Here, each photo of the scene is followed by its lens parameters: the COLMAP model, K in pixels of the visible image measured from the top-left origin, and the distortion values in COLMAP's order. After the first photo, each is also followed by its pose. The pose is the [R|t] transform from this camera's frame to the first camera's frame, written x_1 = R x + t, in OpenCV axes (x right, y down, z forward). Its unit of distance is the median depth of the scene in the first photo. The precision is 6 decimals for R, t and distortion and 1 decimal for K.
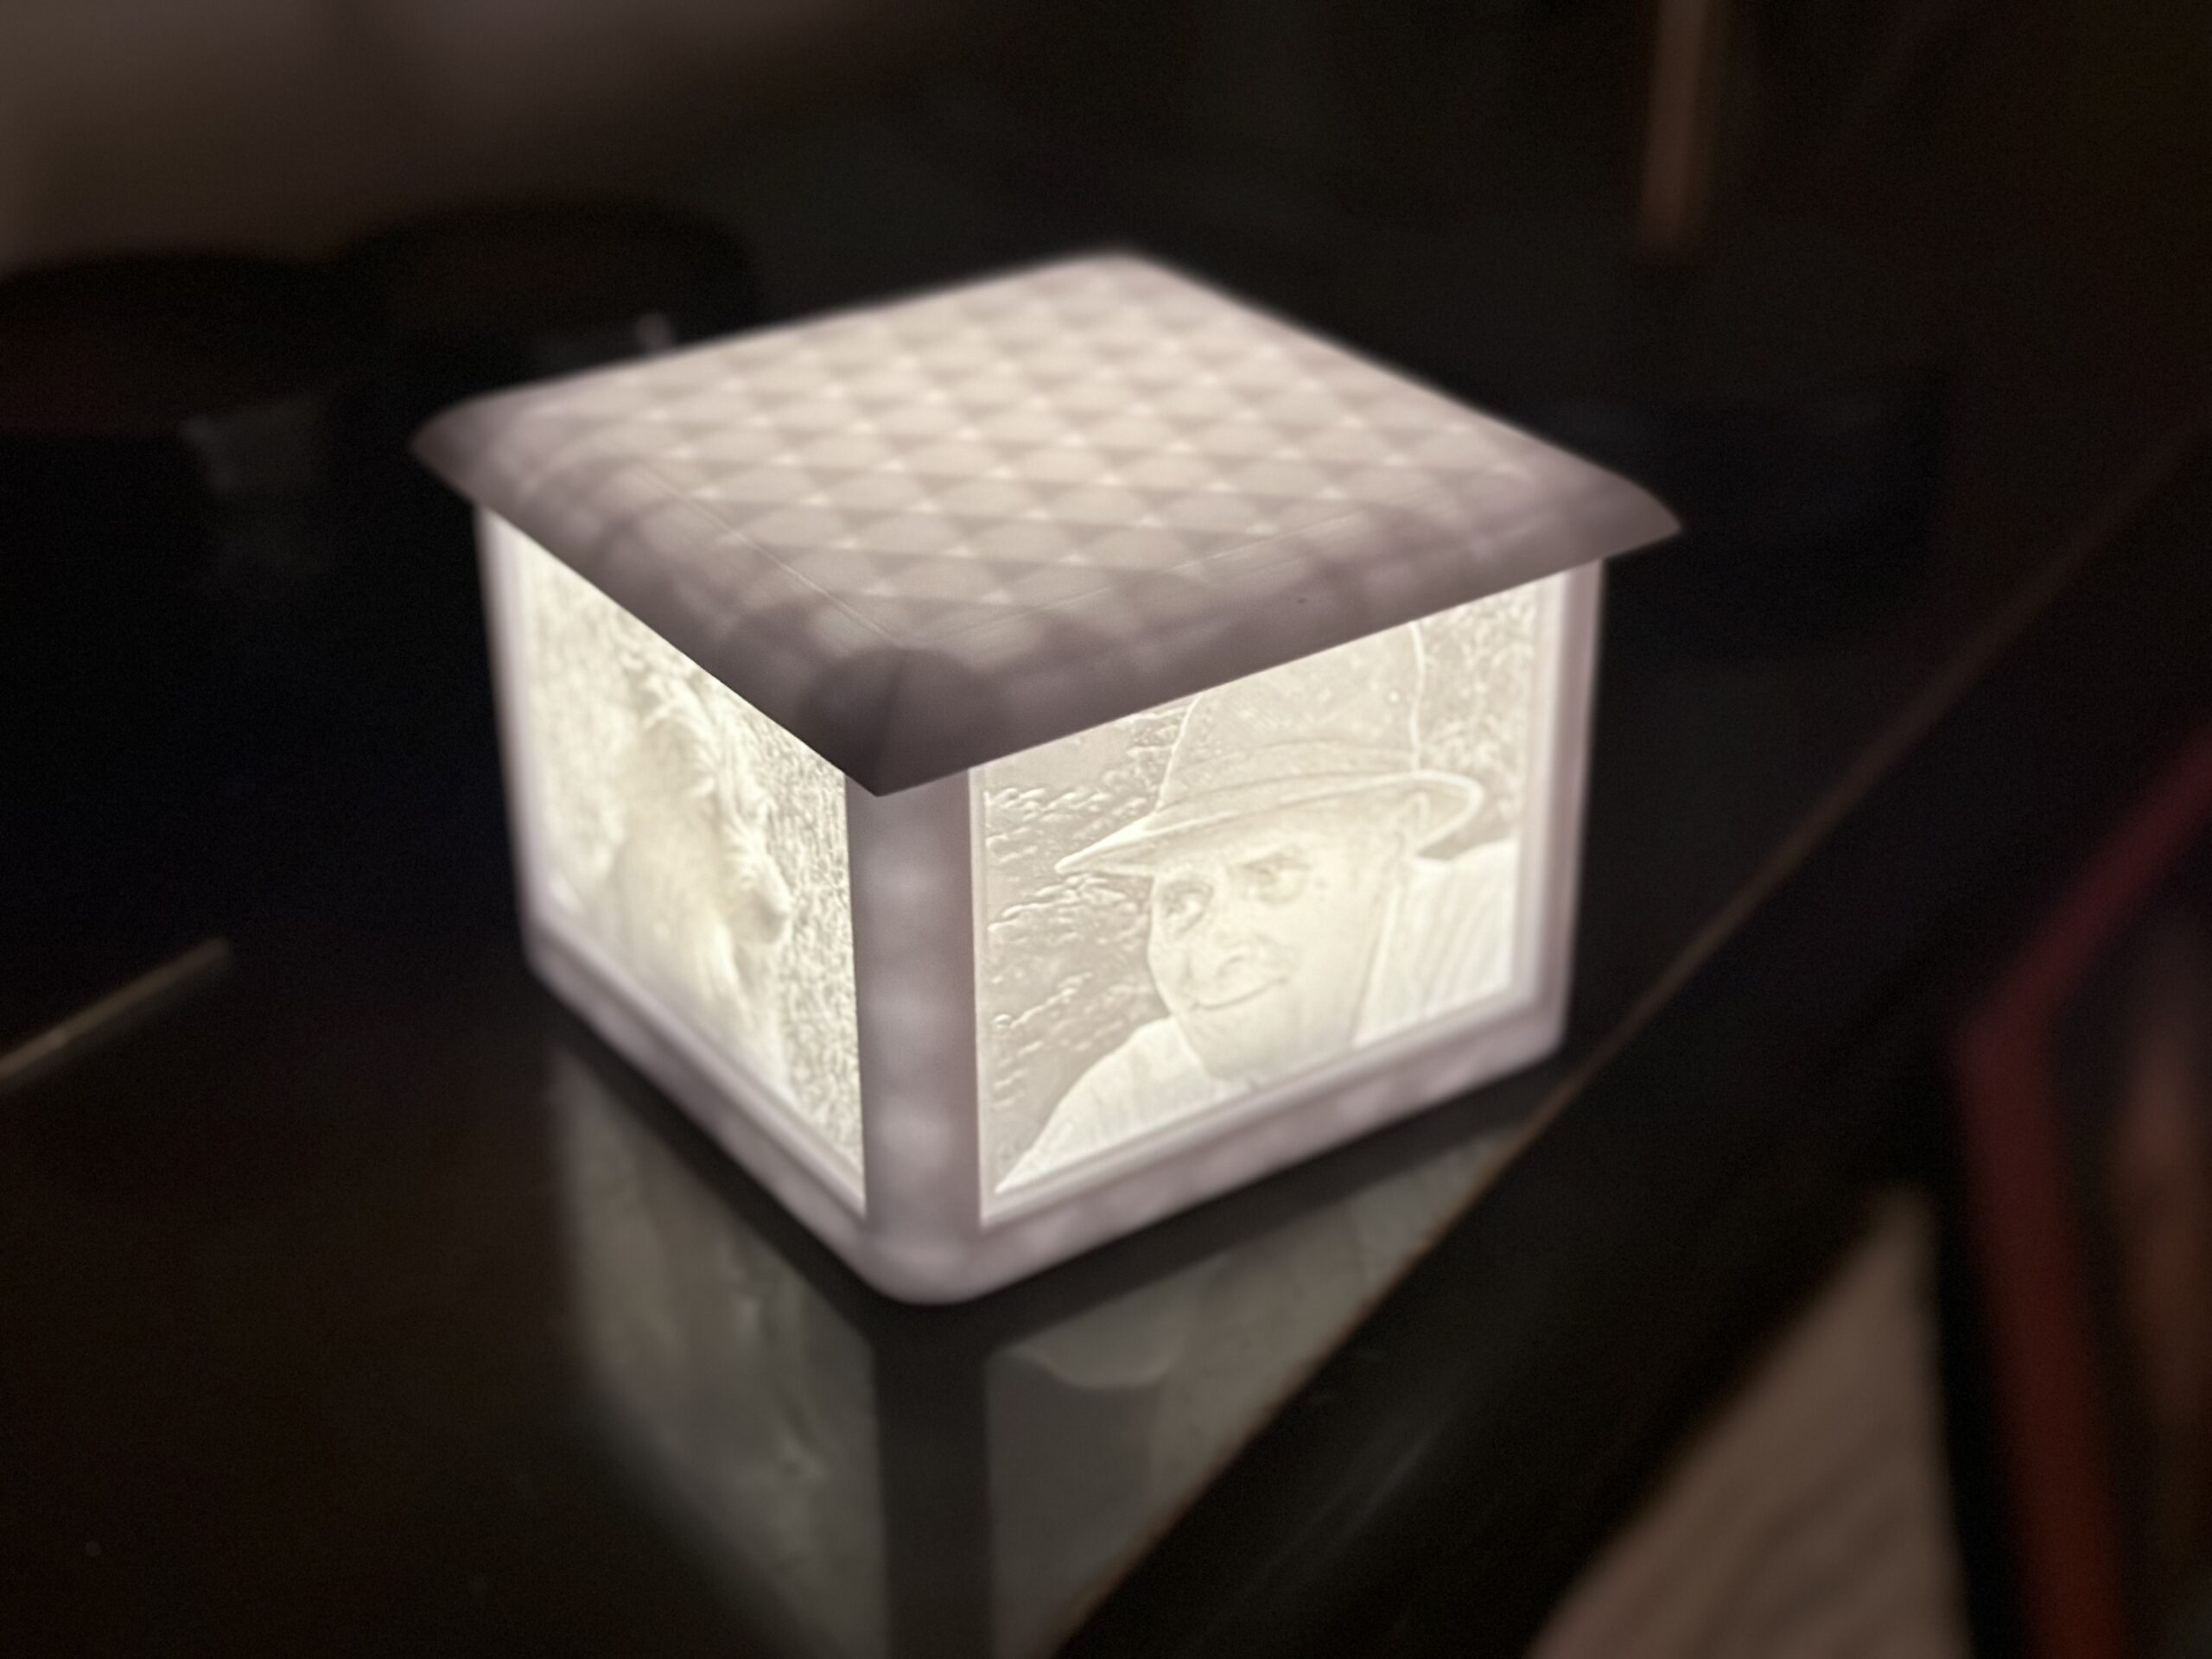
lens RADIAL K [[3348.5, 0, 1121.0], [0, 3348.5, 835.2], [0, 0, 1]] dist [0.058959, 0.000000]
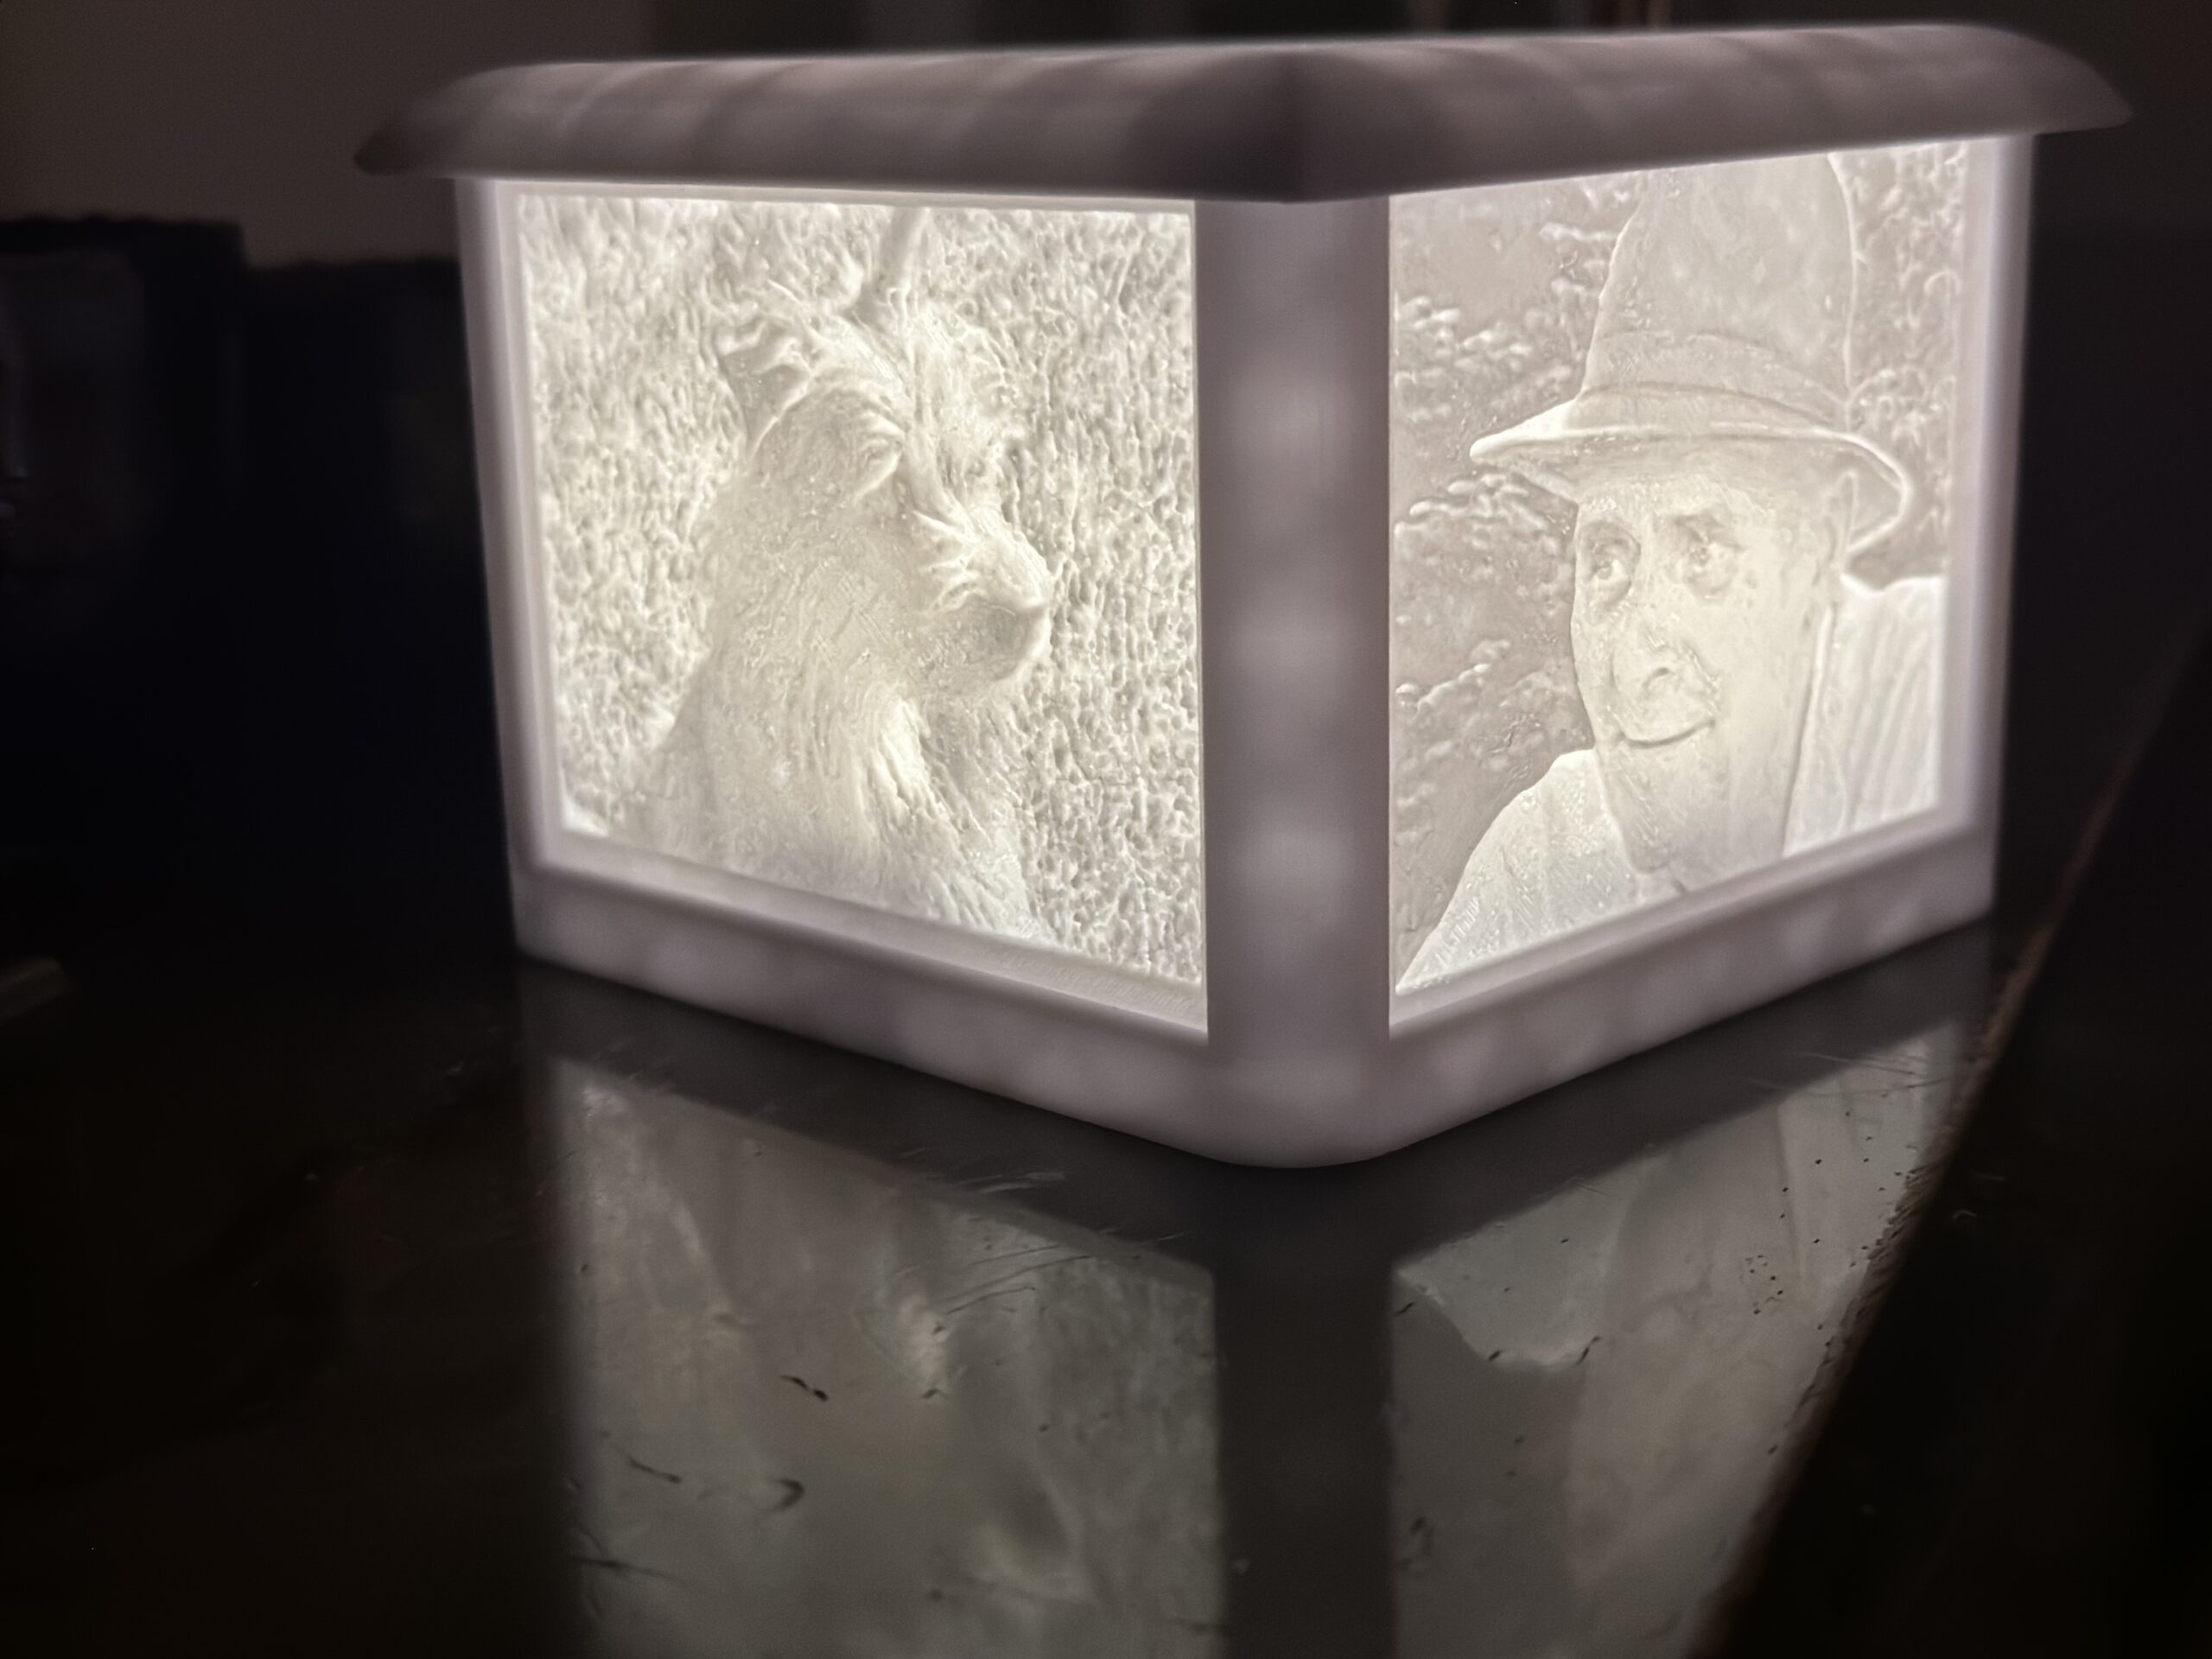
lens RADIAL K [[3348.5, 0, 1104.9], [0, 3348.5, 837.1], [0, 0, 1]] dist [0.058959, 0.000000]
pose [[0.983417, -0.064547, 0.169486, -0.200179], [0.106784, 0.961439, -0.253442, 0.234677], [-0.146592, 0.267337, 0.952387, 0.366737]]
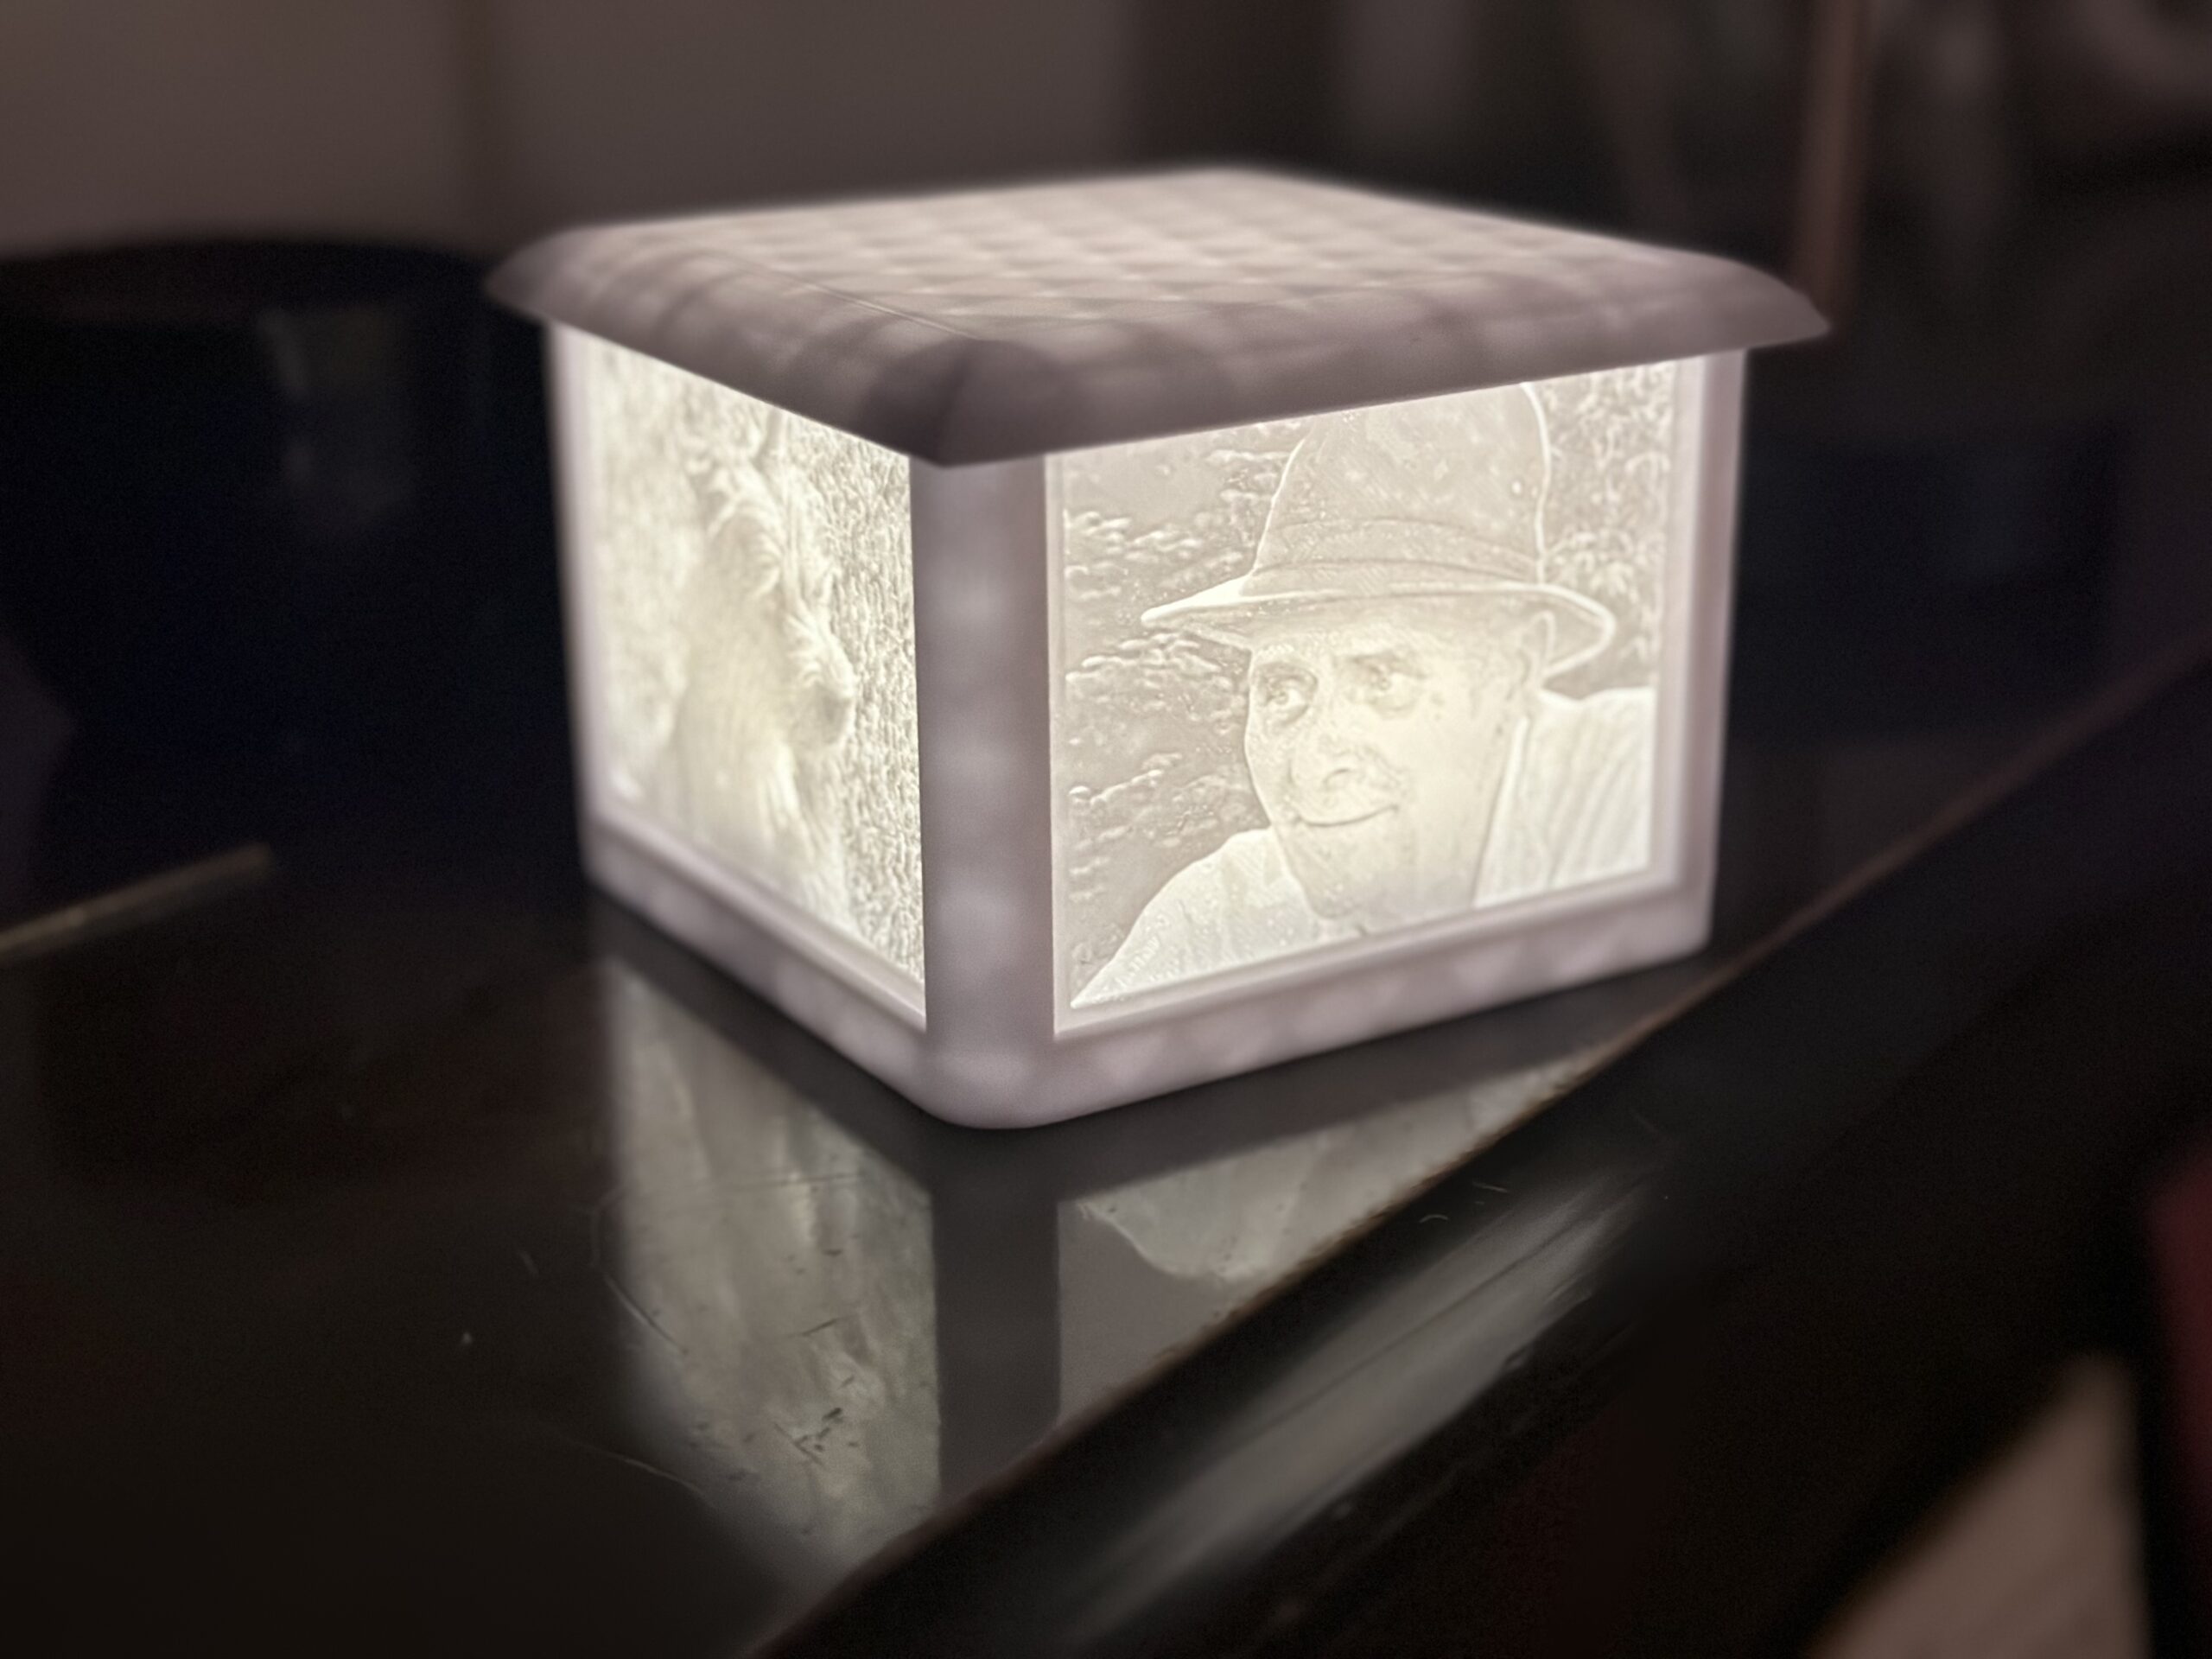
lens RADIAL K [[3348.5, 0, 1115.3], [0, 3348.5, 821.8], [0, 0, 1]] dist [0.058959, 0.000000]
pose [[0.998660, 0.011825, -0.050380, 0.018843], [-0.020529, 0.984187, -0.175937, 0.212641], [0.047503, 0.176735, 0.983111, 0.106975]]
